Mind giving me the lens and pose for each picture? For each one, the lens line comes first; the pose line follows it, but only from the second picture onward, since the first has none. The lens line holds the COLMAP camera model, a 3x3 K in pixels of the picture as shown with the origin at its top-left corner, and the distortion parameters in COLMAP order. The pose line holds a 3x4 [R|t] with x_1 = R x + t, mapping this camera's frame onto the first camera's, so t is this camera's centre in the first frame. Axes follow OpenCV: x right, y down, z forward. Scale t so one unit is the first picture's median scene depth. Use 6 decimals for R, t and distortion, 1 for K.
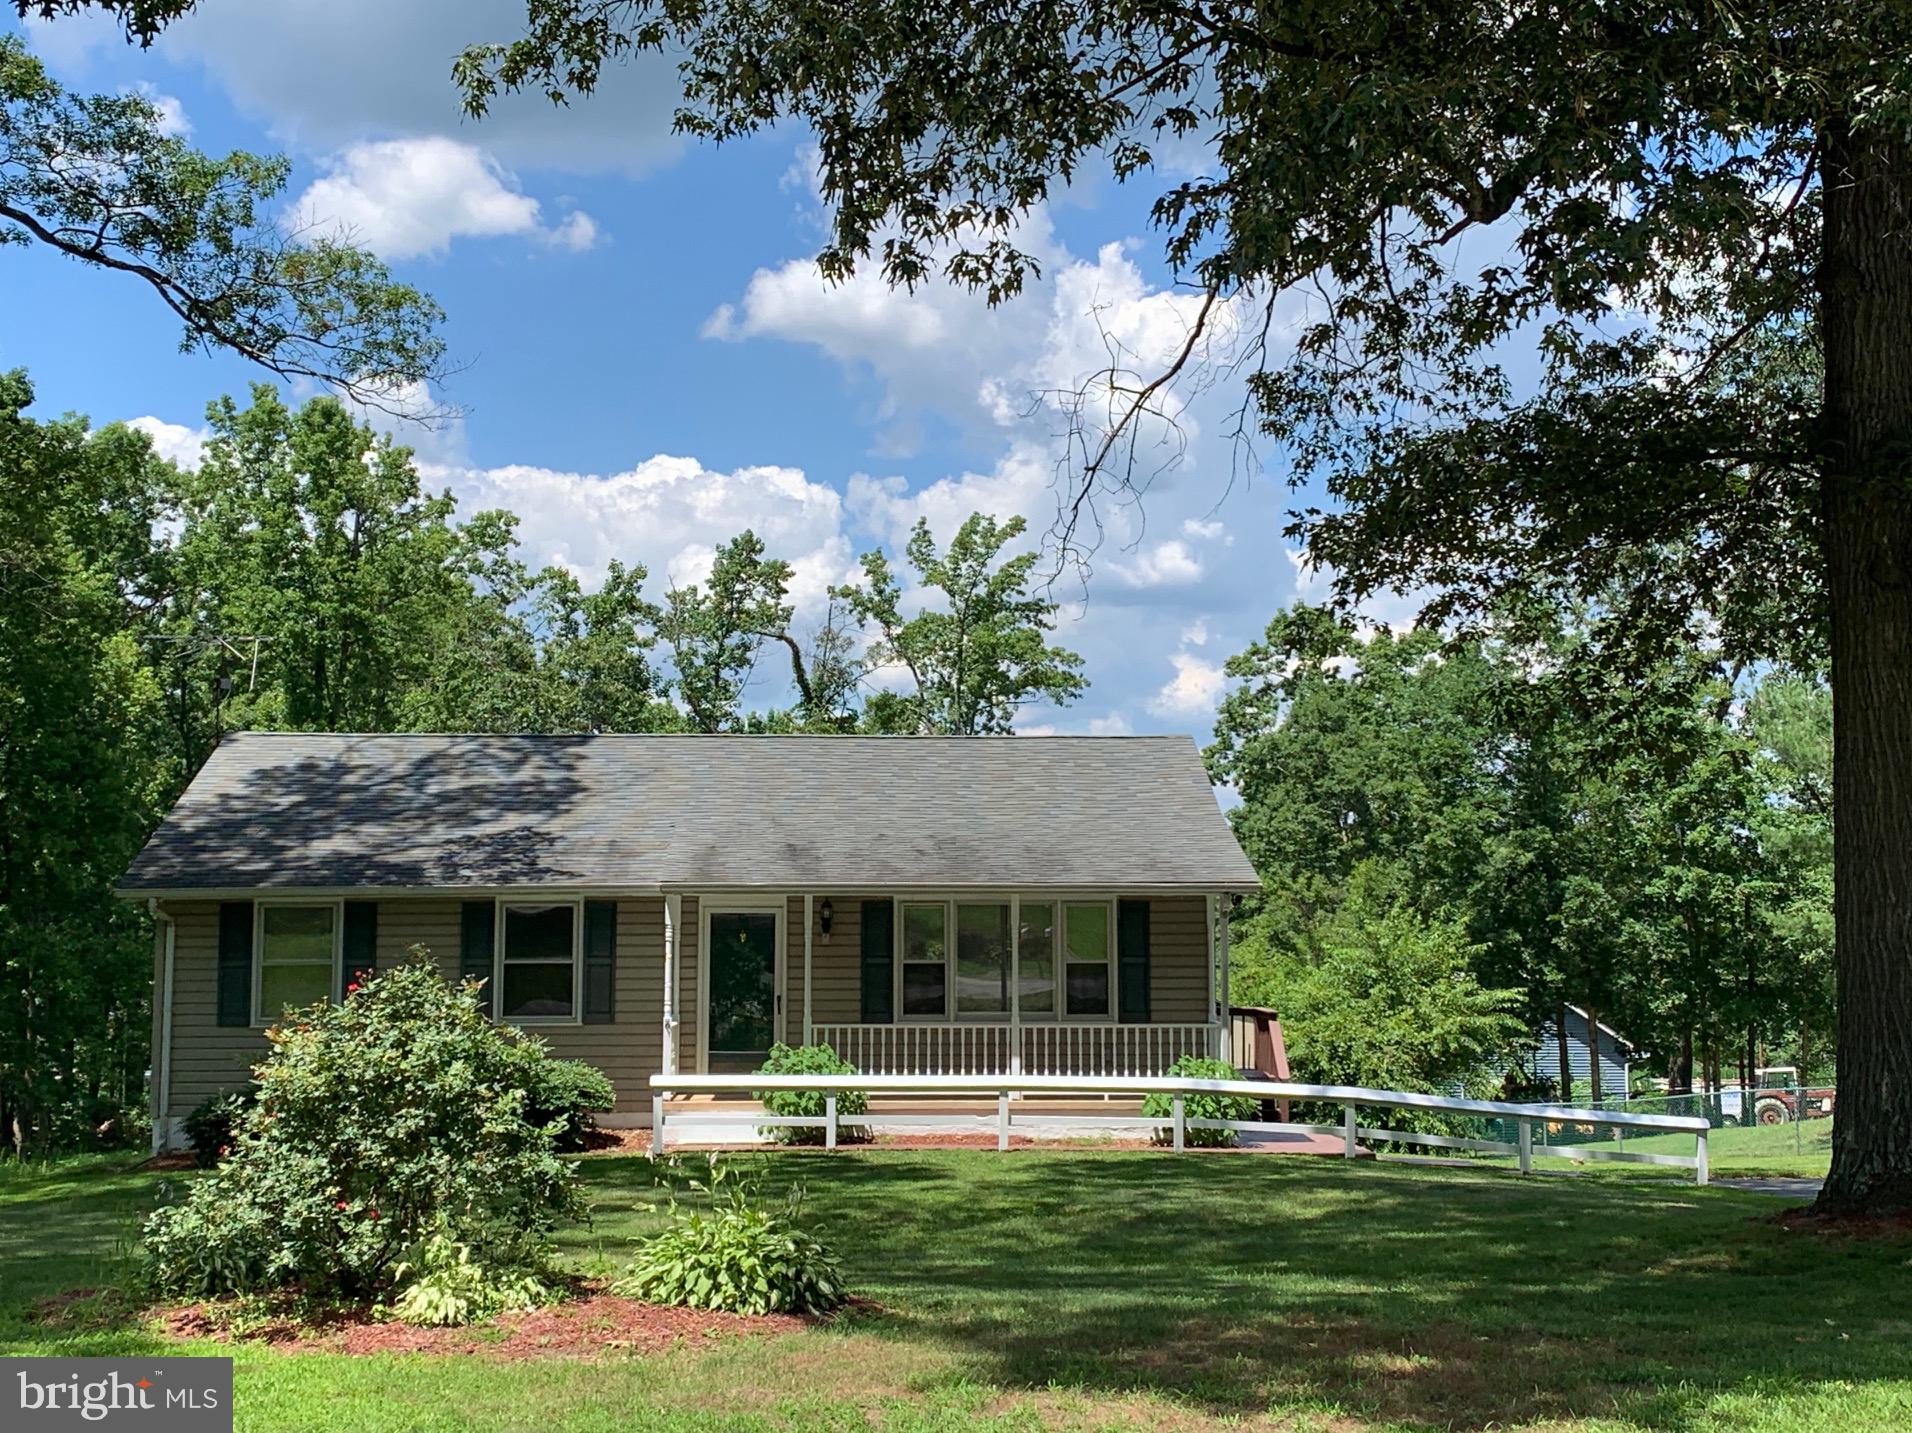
lens RADIAL K [[2594.2, 0, 942.9], [0, 2594.2, 712.5], [0, 0, 1]] dist [0.204893, 0.000000]
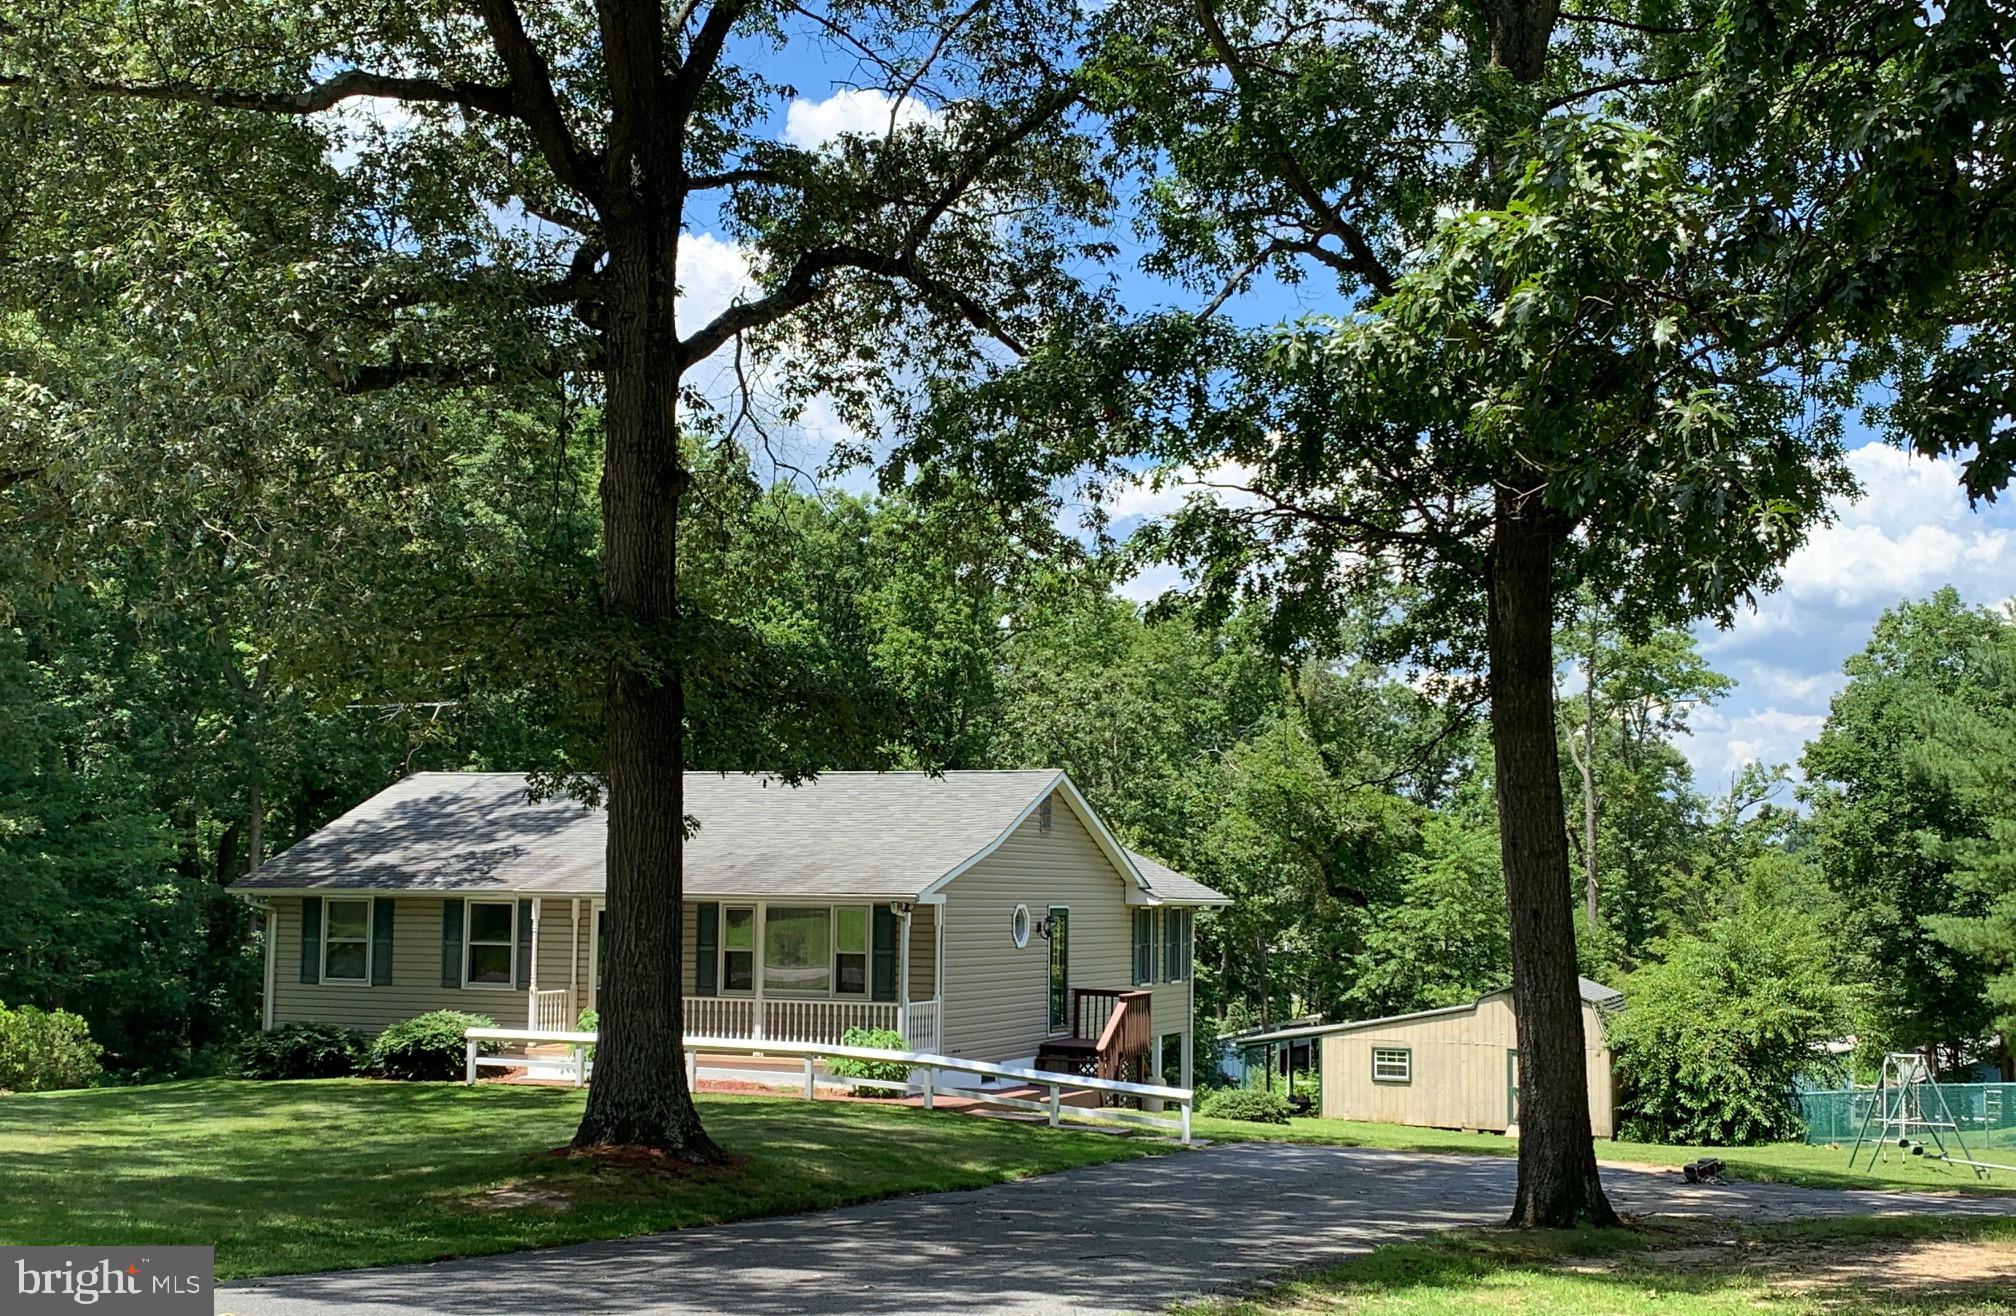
lens RADIAL K [[2400.7, 0, 974.9], [0, 2400.7, 741.8], [0, 0, 1]] dist [0.100586, 0.000000]
pose [[0.914132, -0.012146, -0.405235, 0.189038], [0.019513, 0.999711, 0.014055, -0.007711], [0.404947, -0.020755, 0.914105, -0.019165]]
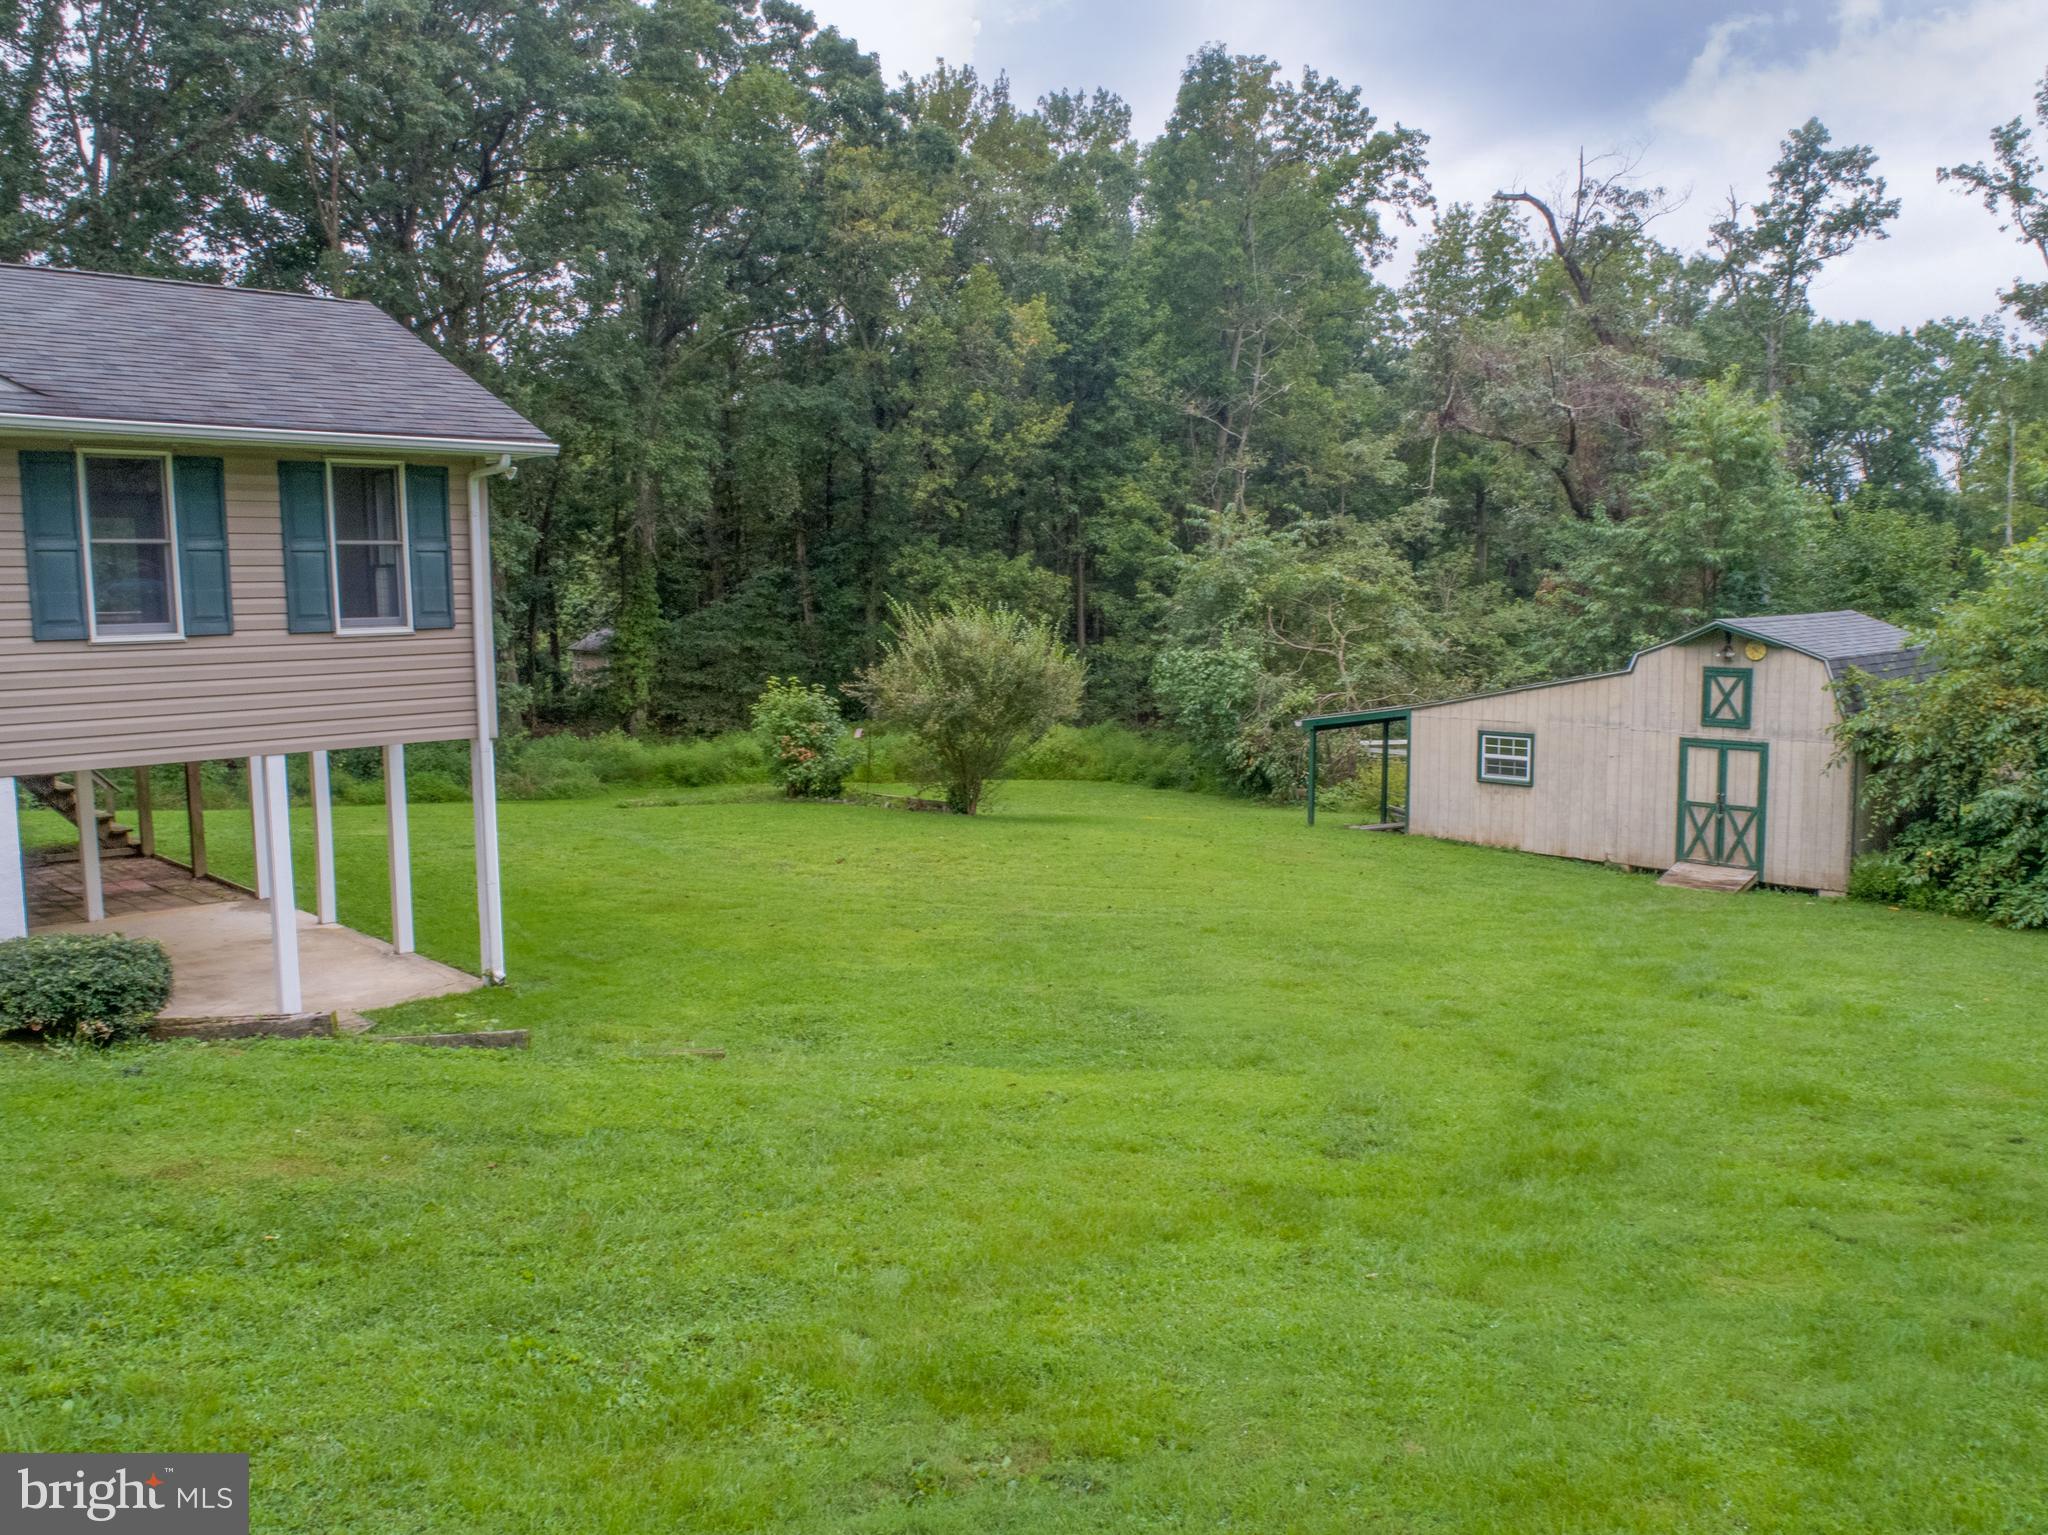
lens RADIAL K [[1615.1, 0, 1027.4], [0, 1615.1, 768.7], [0, 0, 1]] dist [-0.026012, 0.010687]
pose [[0.680514, 0.078002, -0.728571, 0.173301], [0.072994, 0.982155, 0.173331, 0.039464], [0.729090, -0.171135, 0.662677, 0.385623]]
